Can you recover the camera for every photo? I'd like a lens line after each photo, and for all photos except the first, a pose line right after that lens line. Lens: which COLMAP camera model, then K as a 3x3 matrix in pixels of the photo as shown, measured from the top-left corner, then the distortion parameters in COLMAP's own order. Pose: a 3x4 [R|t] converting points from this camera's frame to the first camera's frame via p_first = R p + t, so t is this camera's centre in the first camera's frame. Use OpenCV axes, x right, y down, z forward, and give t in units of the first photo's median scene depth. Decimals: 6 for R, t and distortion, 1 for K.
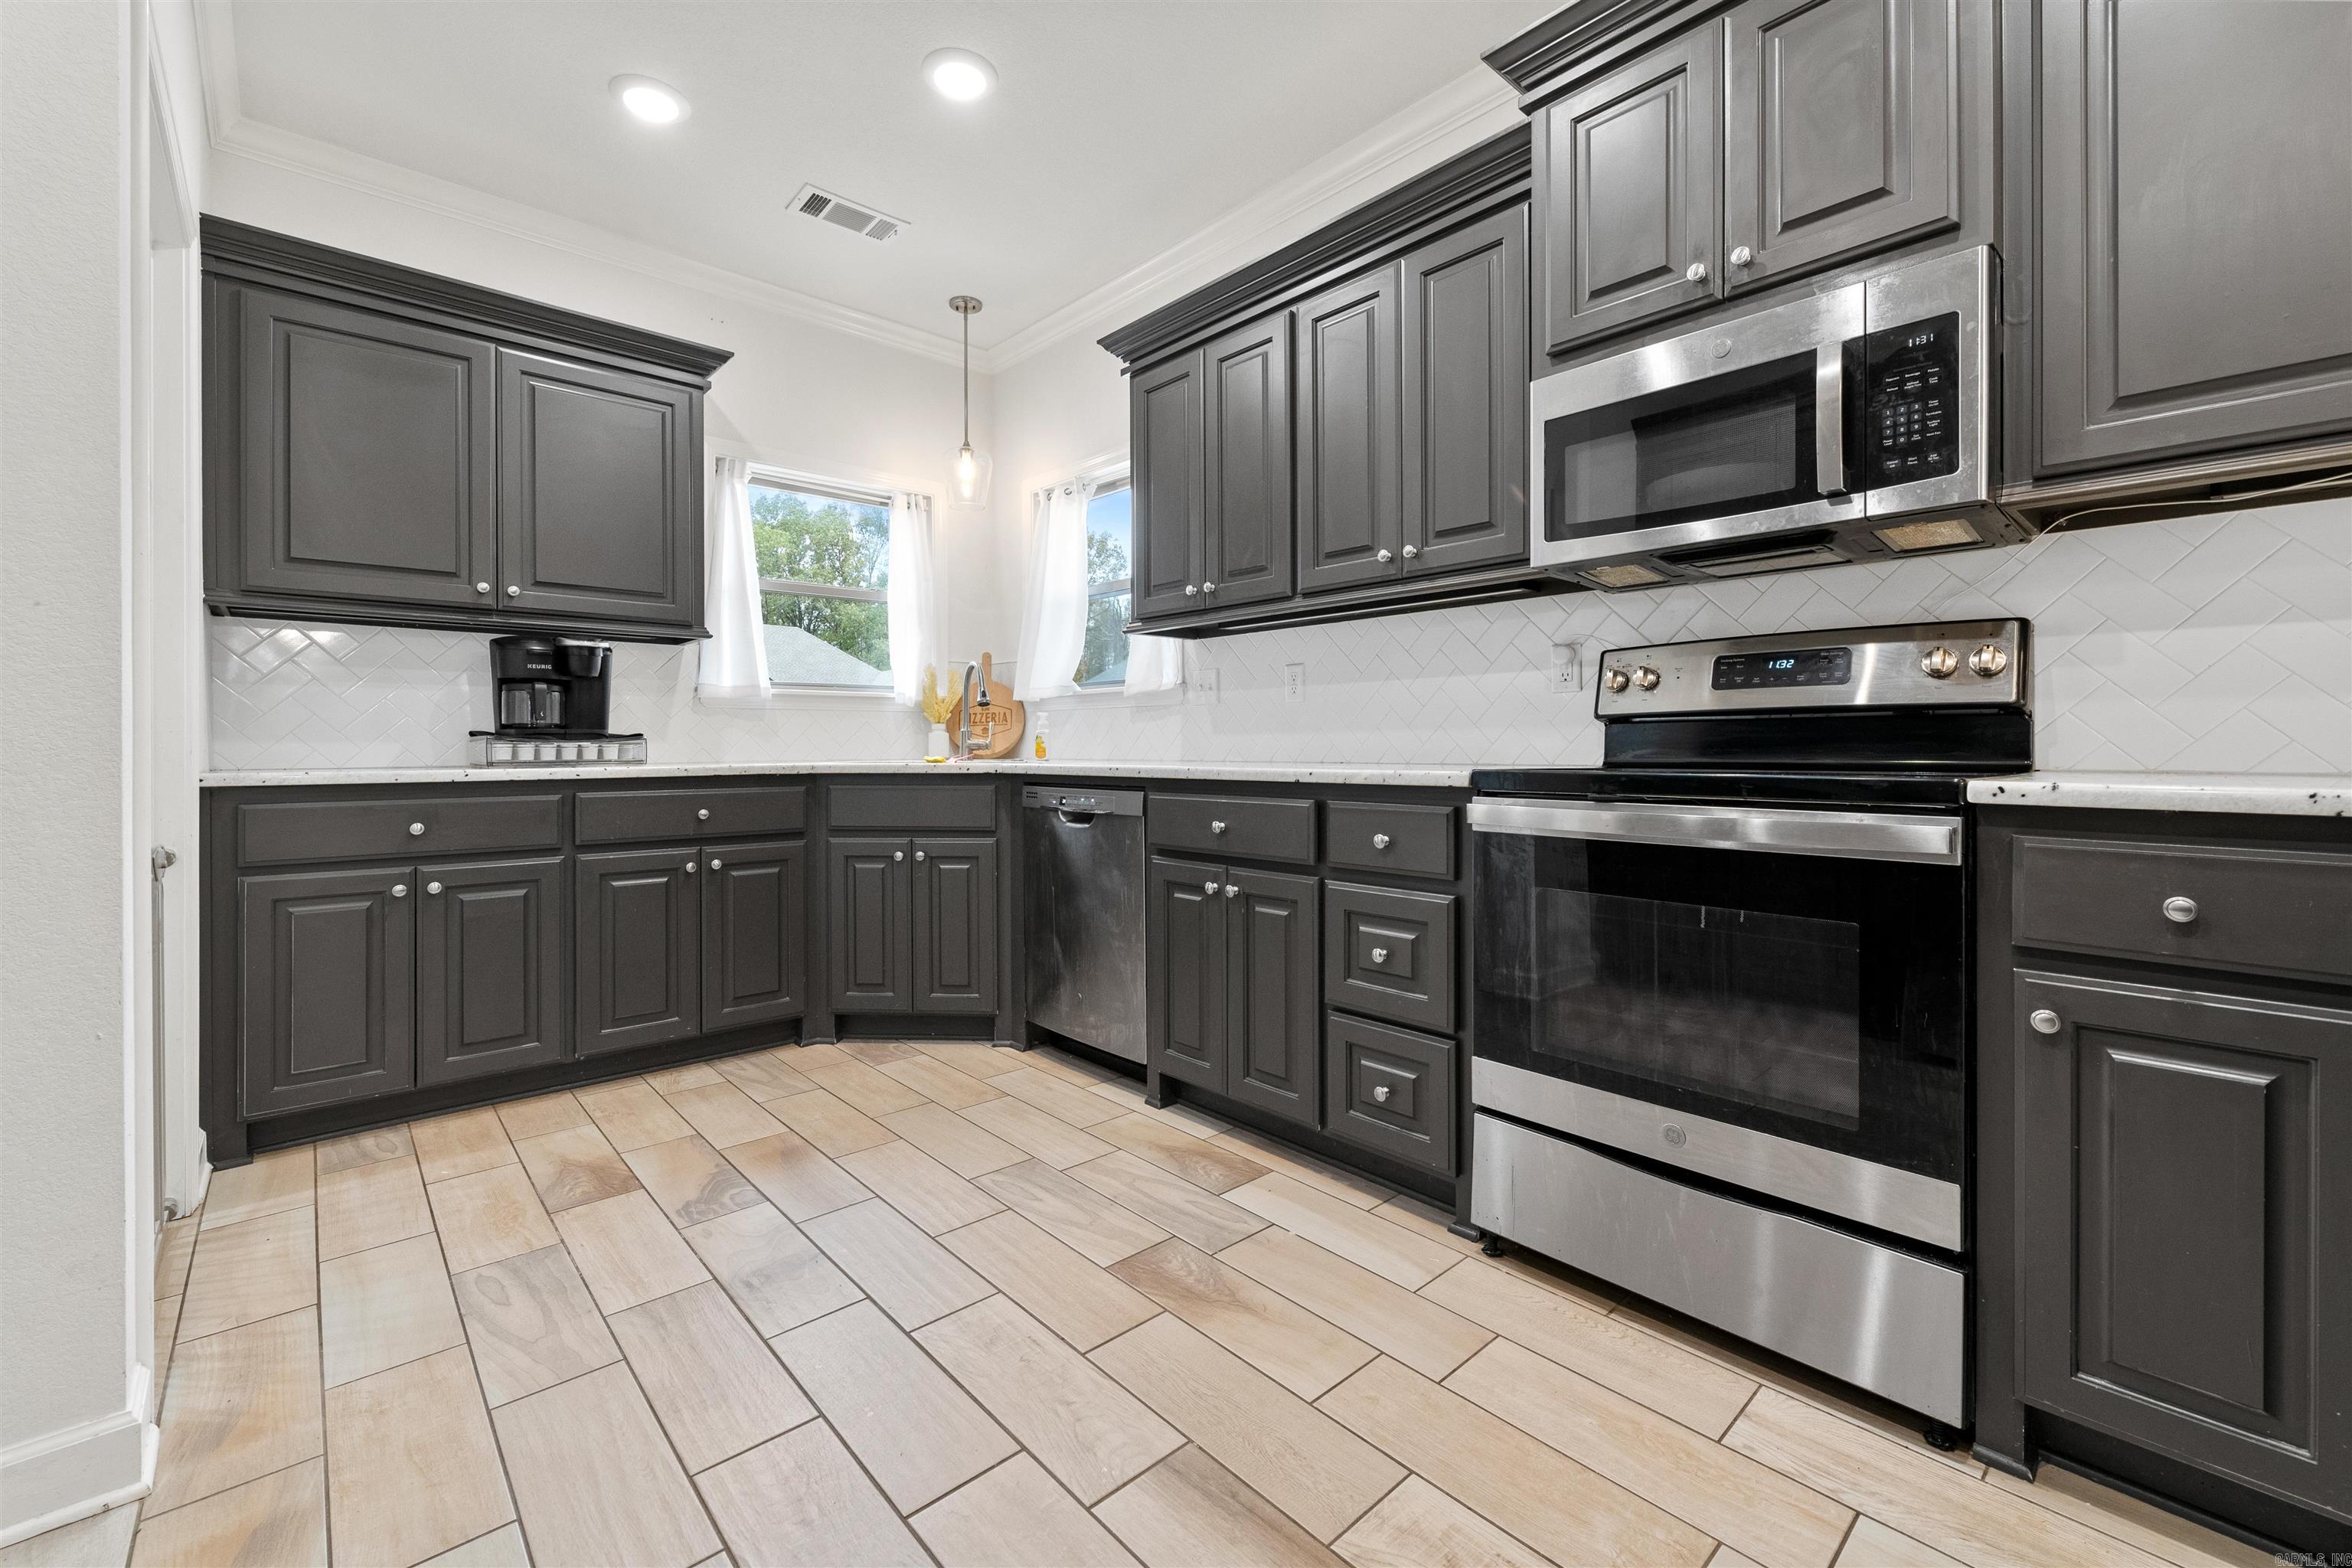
lens RADIAL K [[962.4, 0, 1168.3], [0, 962.4, 744.0], [0, 0, 1]] dist [0.005888, -0.005803]
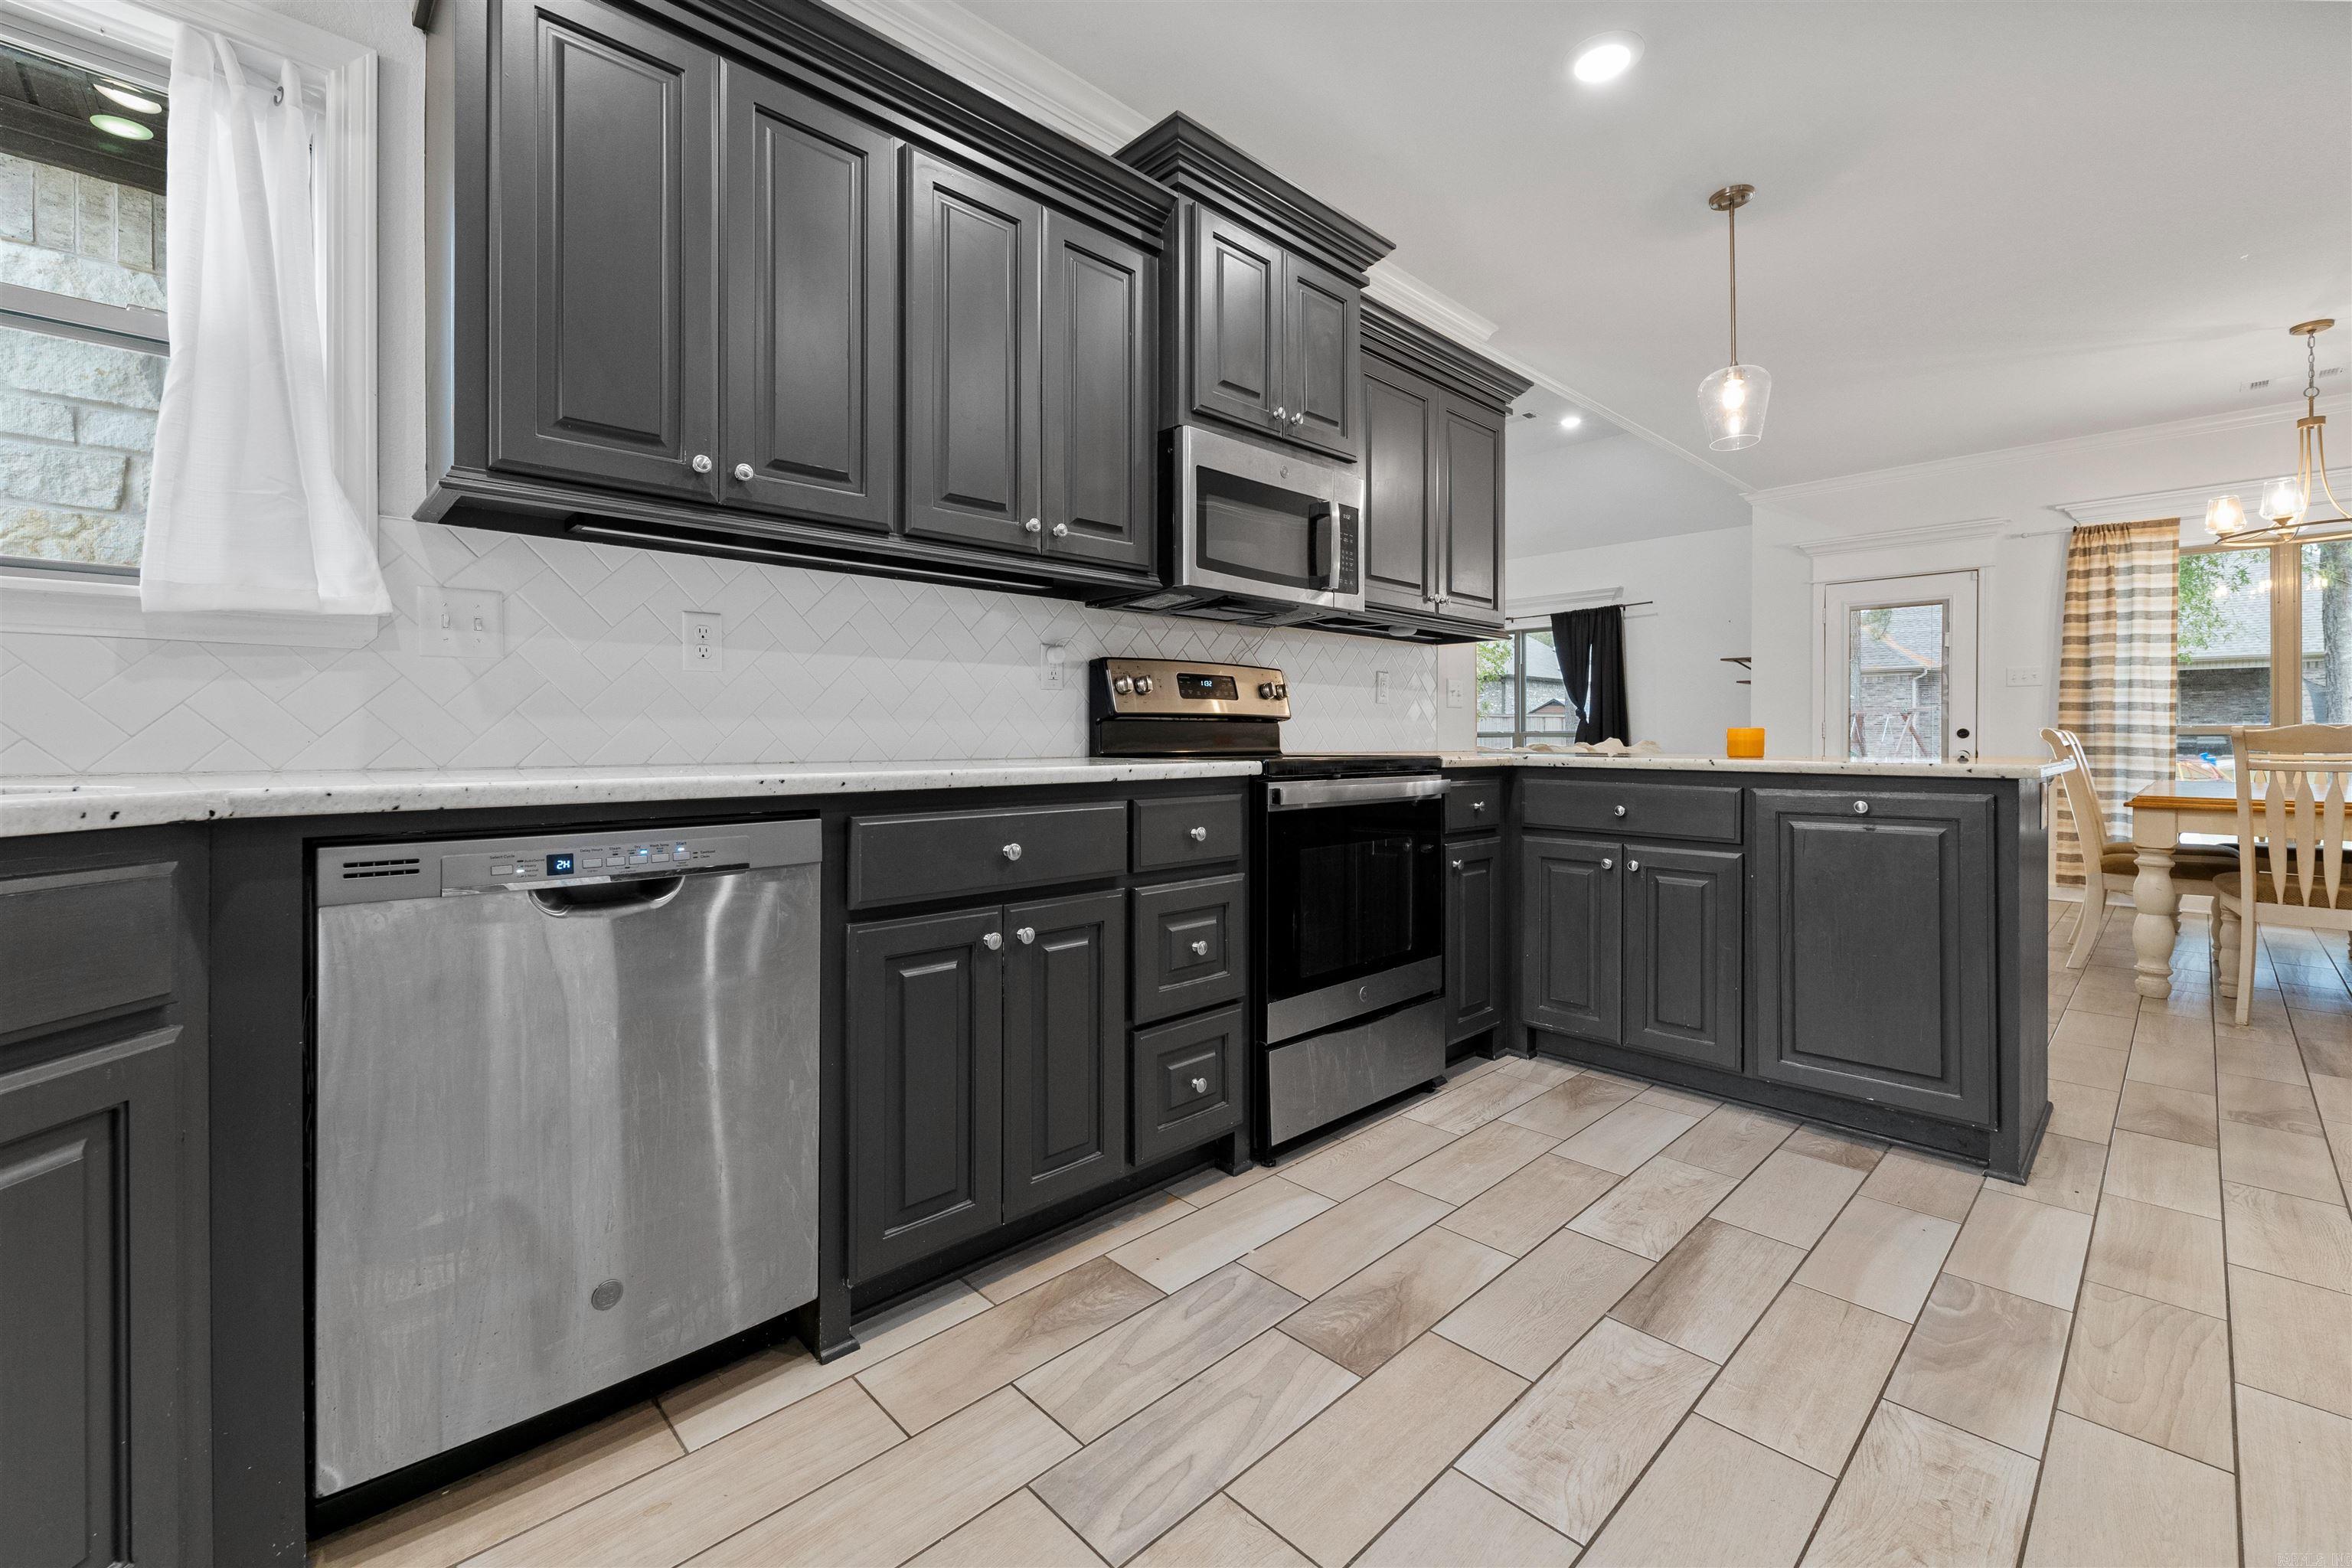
lens RADIAL K [[970.0, 0, 1159.0], [0, 970.0, 736.1], [0, 0, 1]] dist [-0.000565, -0.000736]
pose [[-0.023083, 0.006130, 0.999715, -0.569182], [-0.001951, 0.999979, -0.006177, 0.003803], [-0.999732, -0.002093, -0.023070, 0.766089]]
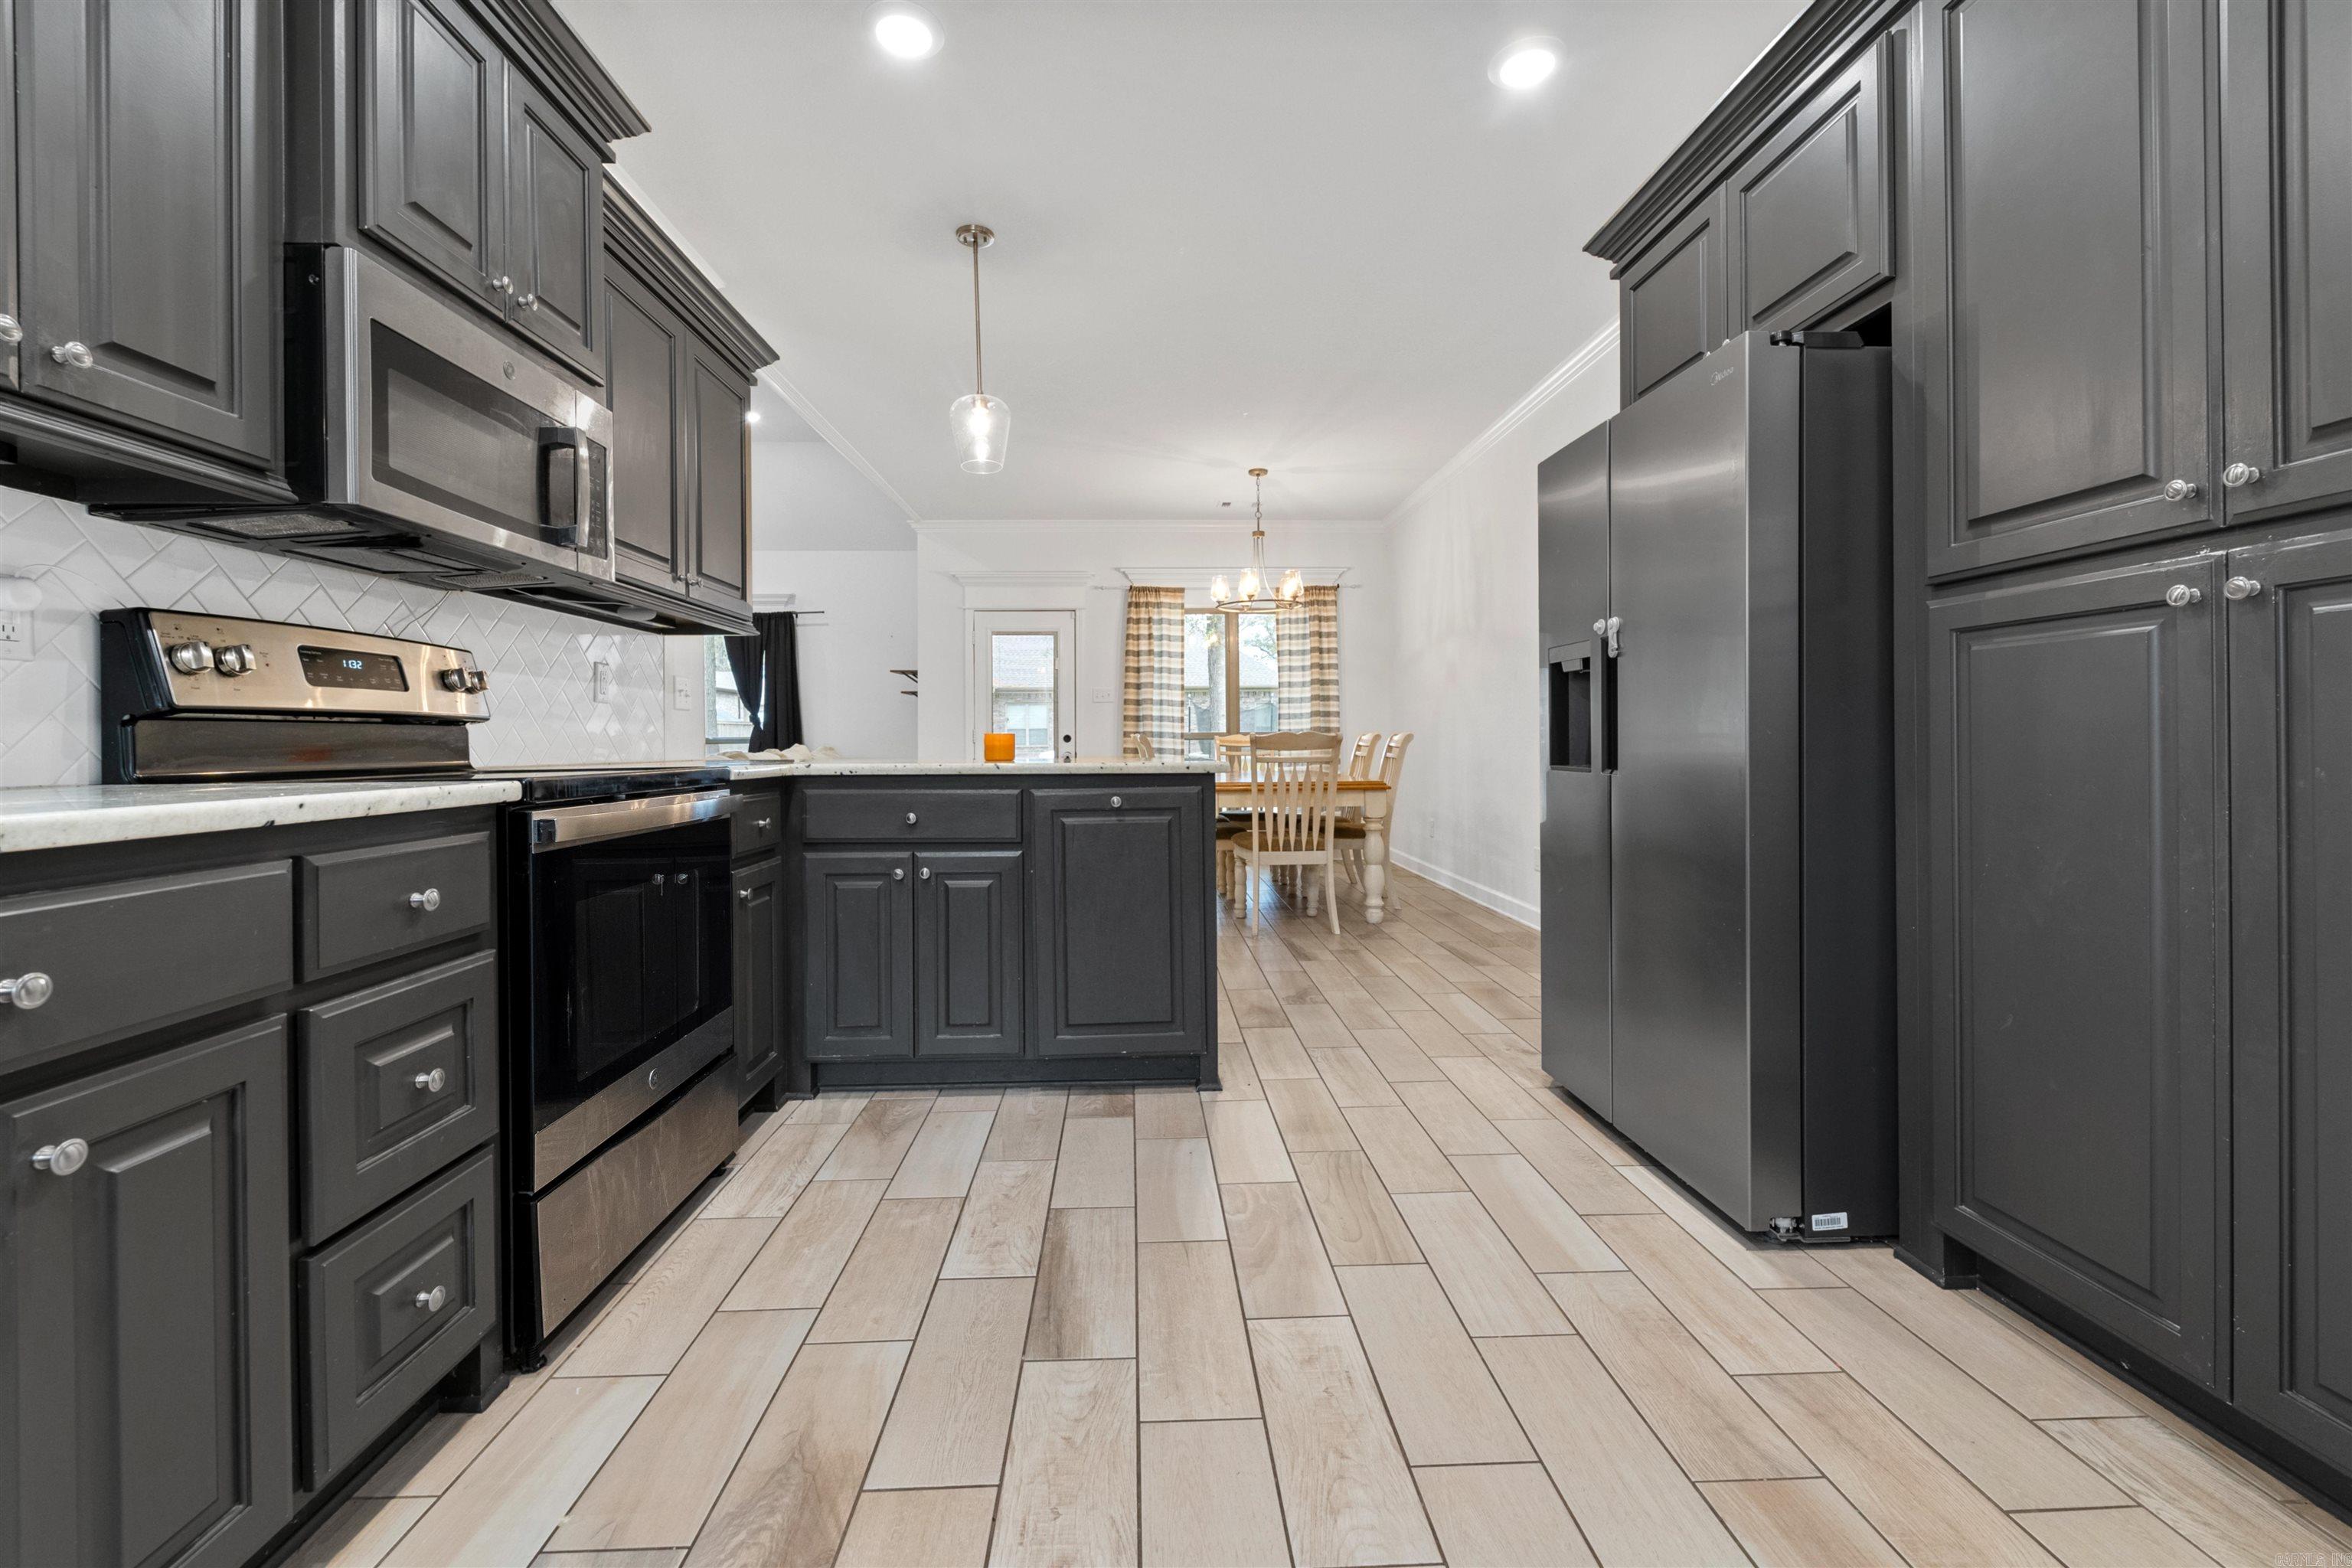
lens RADIAL K [[962.4, 0, 1168.3], [0, 962.4, 744.0], [0, 0, 1]] dist [0.005888, -0.005803]
pose [[-0.772367, 0.009150, 0.635111, -0.399641], [0.010521, 0.999943, -0.001612, 0.003510], [-0.635090, 0.005437, -0.772419, 0.847671]]
